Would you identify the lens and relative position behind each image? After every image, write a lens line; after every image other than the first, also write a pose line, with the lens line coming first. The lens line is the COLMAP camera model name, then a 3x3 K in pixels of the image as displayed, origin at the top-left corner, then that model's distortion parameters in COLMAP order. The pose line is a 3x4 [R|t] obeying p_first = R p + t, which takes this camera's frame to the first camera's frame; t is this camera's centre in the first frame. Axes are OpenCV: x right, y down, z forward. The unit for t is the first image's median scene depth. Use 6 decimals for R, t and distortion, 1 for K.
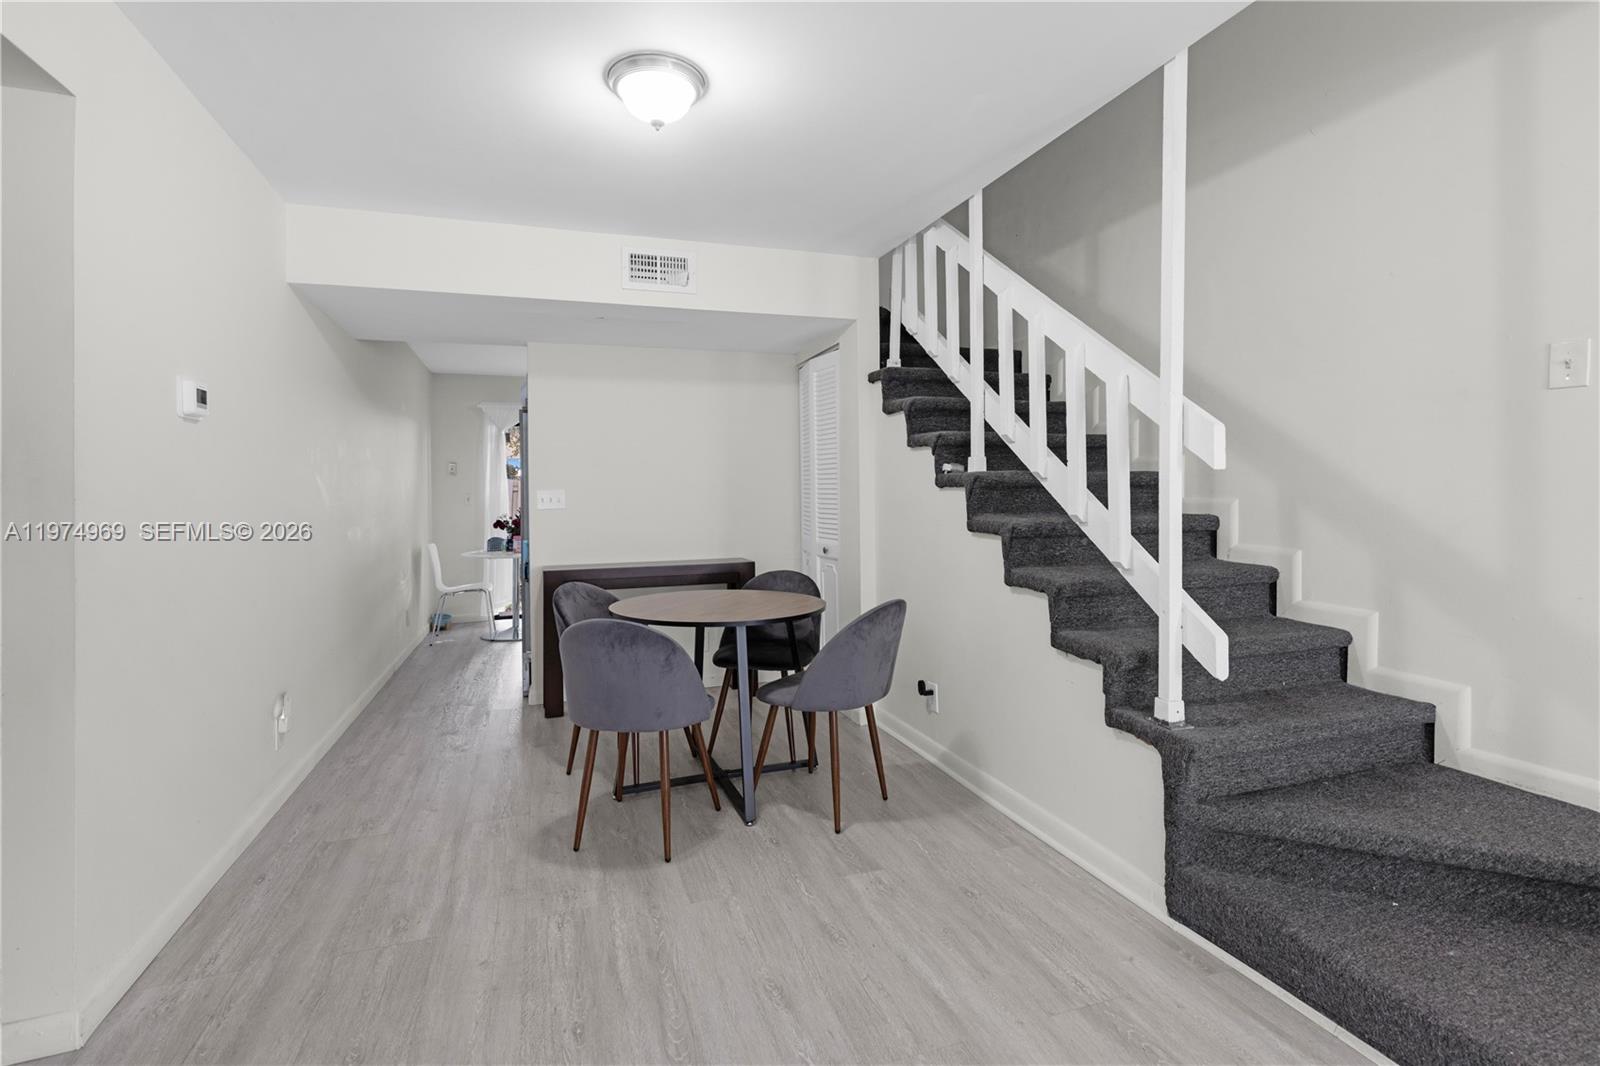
lens RADIAL K [[768.0, 0, 789.6], [0, 768.0, 495.8], [0, 0, 1]] dist [0.020407, -0.006706]
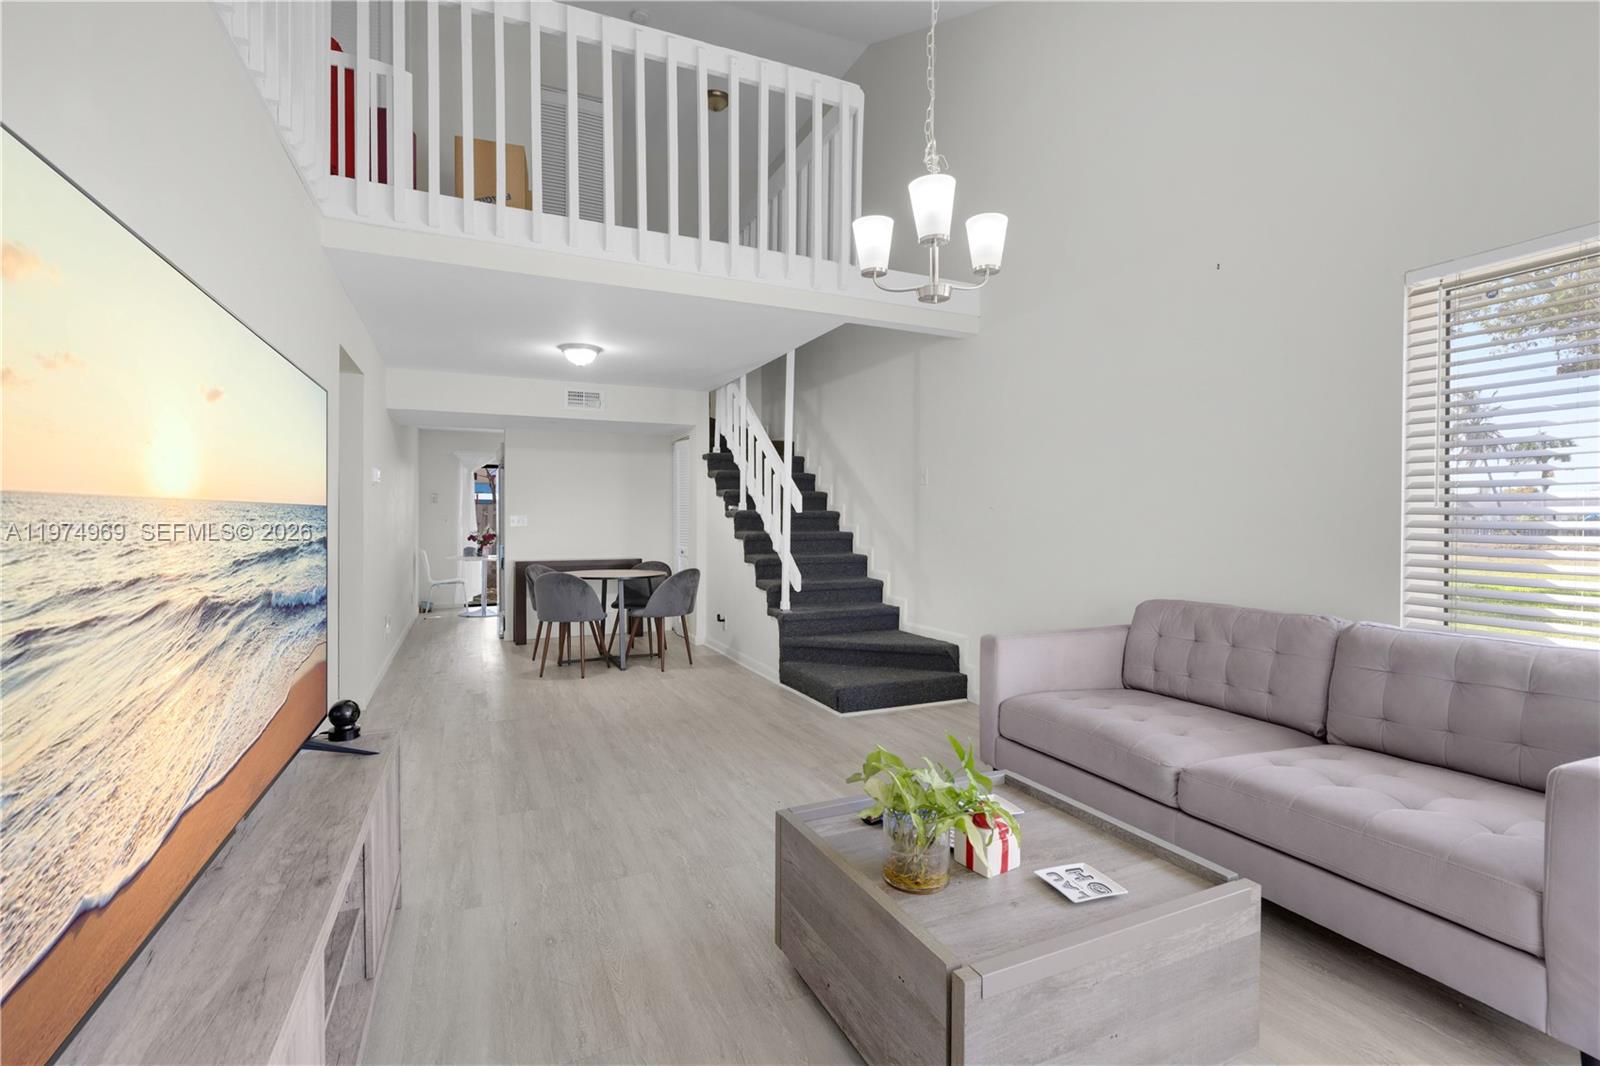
lens RADIAL K [[768.0, 0, 820.0], [0, 768.0, 527.5], [0, 0, 1]] dist [0.020407, -0.006706]
pose [[0.993107, 0.011881, 0.116608, 0.202948], [-0.012758, 0.999896, 0.006778, -0.000553], [-0.116516, -0.008219, 0.993155, -1.020722]]
